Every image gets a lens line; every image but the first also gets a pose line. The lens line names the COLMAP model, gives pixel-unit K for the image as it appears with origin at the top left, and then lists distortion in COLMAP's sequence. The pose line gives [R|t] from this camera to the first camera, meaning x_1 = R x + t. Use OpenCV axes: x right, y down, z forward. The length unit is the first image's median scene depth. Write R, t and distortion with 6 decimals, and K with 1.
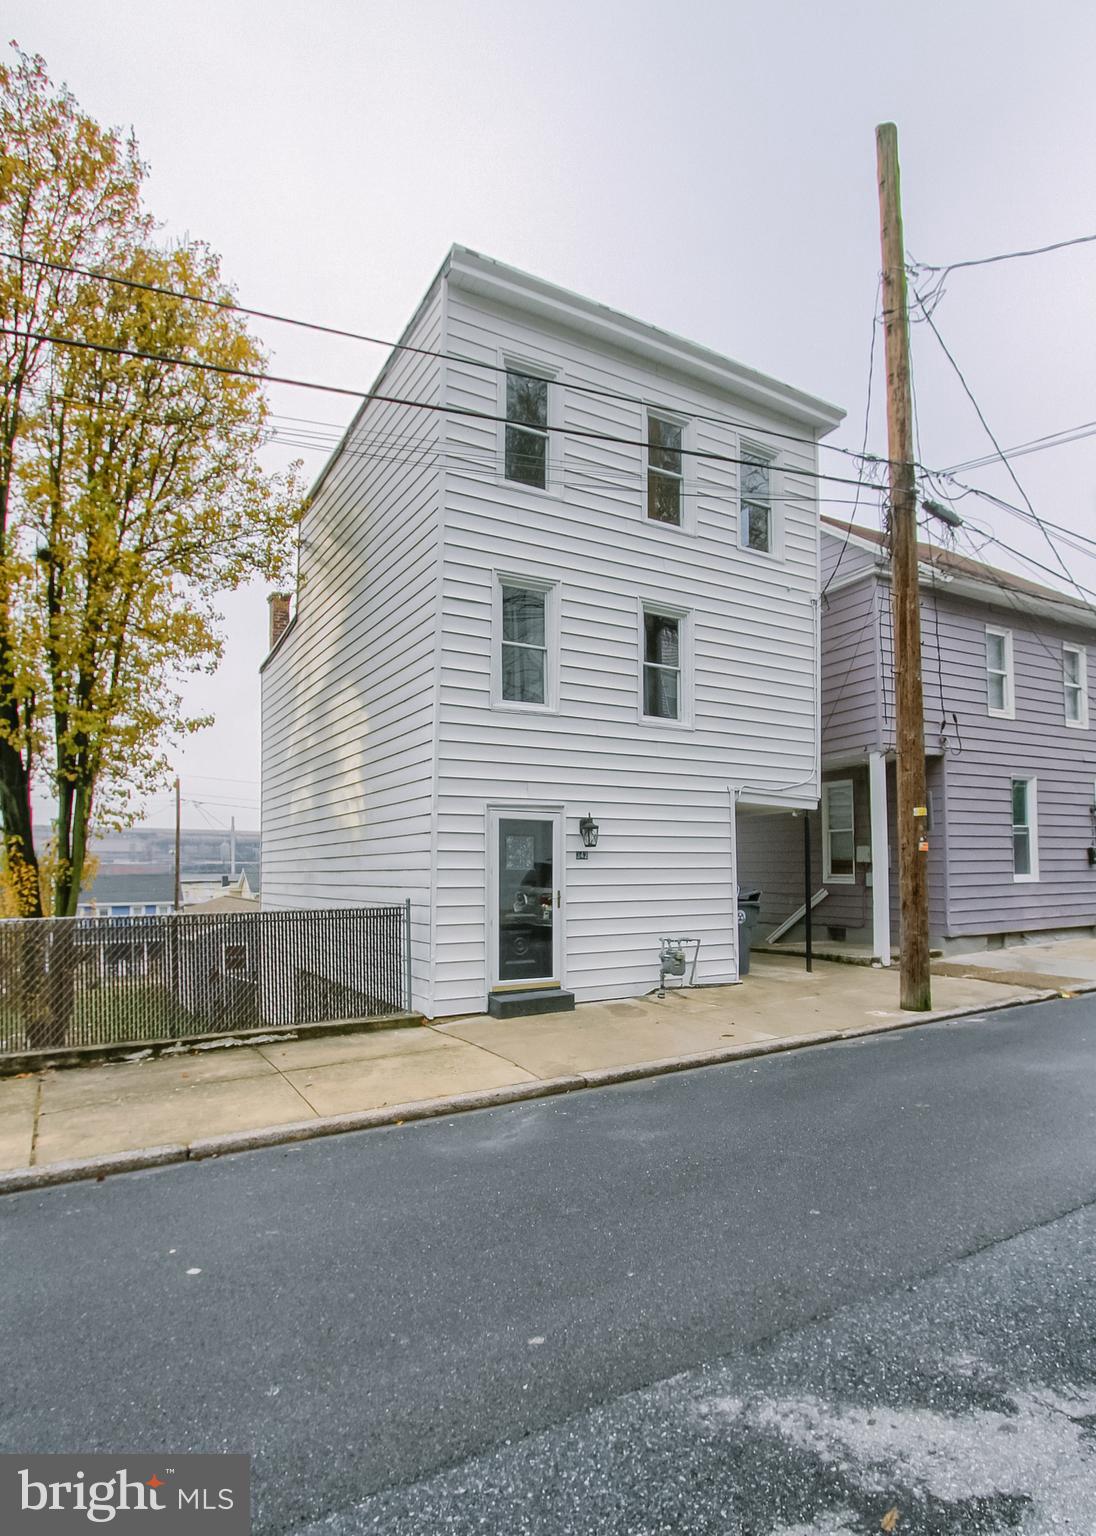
lens RADIAL K [[826.1, 0, 494.7], [0, 826.1, 842.2], [0, 0, 1]] dist [-0.021012, 0.003114]
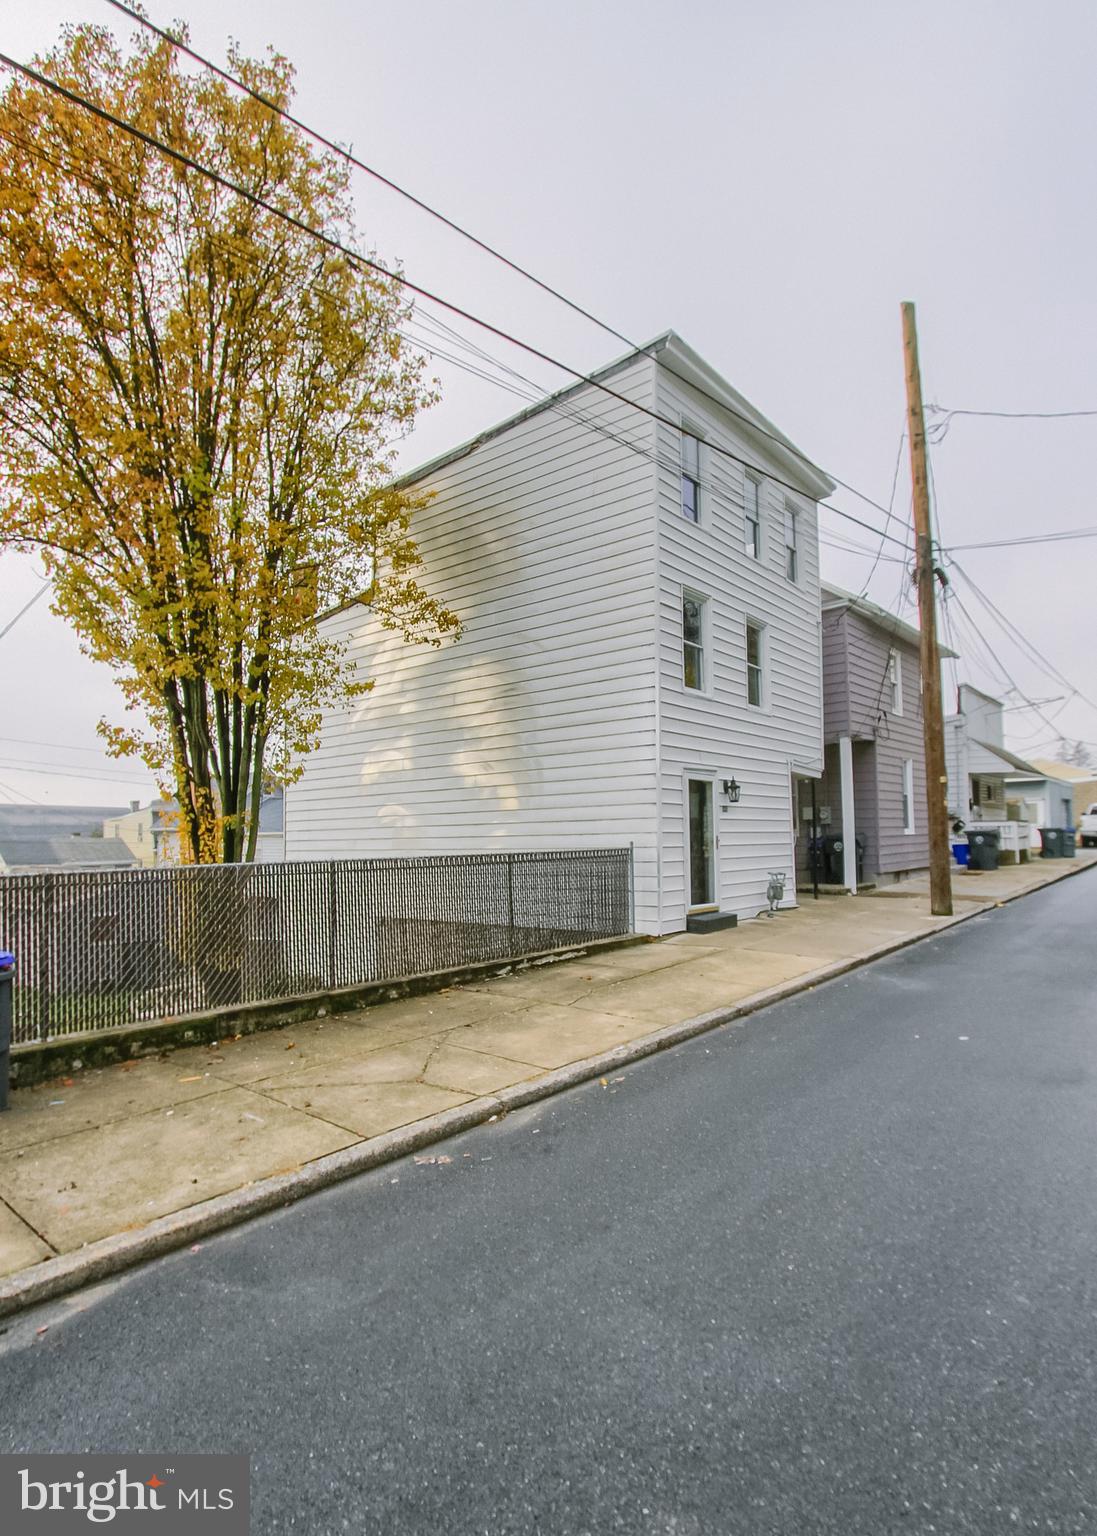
lens RADIAL K [[826.1, 0, 490.6], [0, 826.1, 797.6], [0, 0, 1]] dist [-0.021012, 0.003114]
pose [[0.941497, 0.011261, 0.336832, -0.713578], [-0.004730, 0.999785, -0.020205, 0.027442], [-0.336987, 0.017430, 0.941348, -0.100212]]
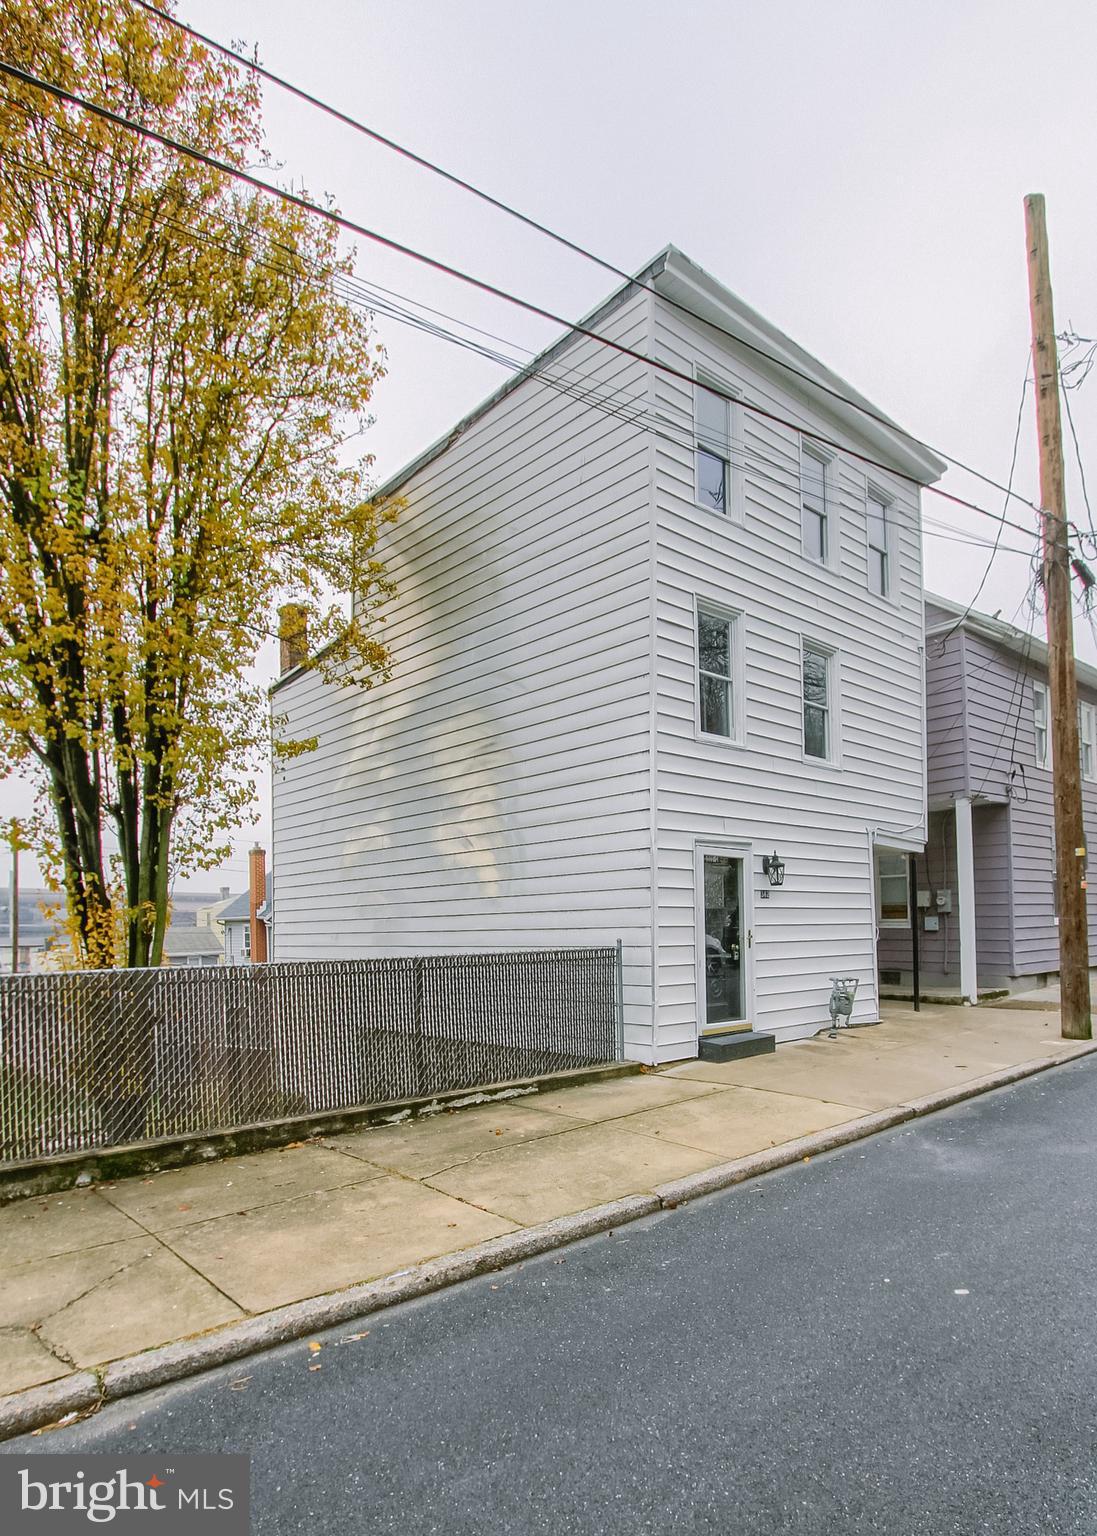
lens RADIAL K [[896.6, 0, 521.9], [0, 896.6, 898.9], [0, 0, 1]] dist [-0.010963, -0.000509]
pose [[0.975888, -0.001043, 0.218271, -0.426974], [0.001256, 0.999999, -0.000834, 0.023148], [-0.218270, 0.001088, 0.975888, 0.031468]]
